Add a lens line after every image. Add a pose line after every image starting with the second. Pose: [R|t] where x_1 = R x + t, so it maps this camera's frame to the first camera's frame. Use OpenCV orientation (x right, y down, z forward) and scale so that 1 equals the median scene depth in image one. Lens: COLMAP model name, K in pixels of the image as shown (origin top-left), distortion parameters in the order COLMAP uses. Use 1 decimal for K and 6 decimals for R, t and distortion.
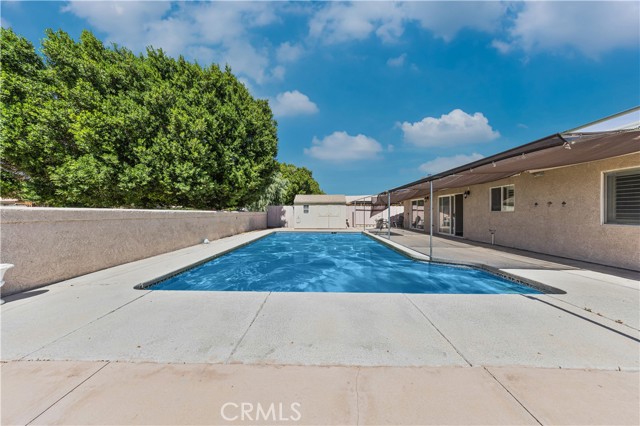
lens RADIAL K [[185.6, 0, 319.0], [0, 185.6, 213.0], [0, 0, 1]] dist [-0.001261, -0.000123]
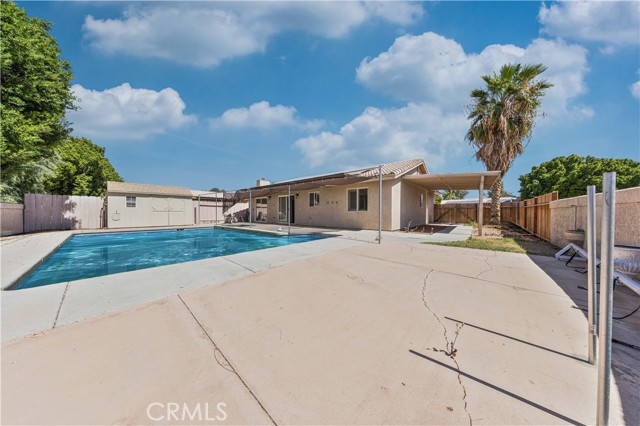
lens RADIAL K [[185.6, 0, 319.0], [0, 185.6, 213.0], [0, 0, 1]] dist [-0.001261, -0.000123]
pose [[0.633751, -0.002807, 0.773532, -0.207035], [0.000730, 0.999995, 0.003031, 0.028272], [-0.773536, -0.001356, 0.633750, -0.090124]]
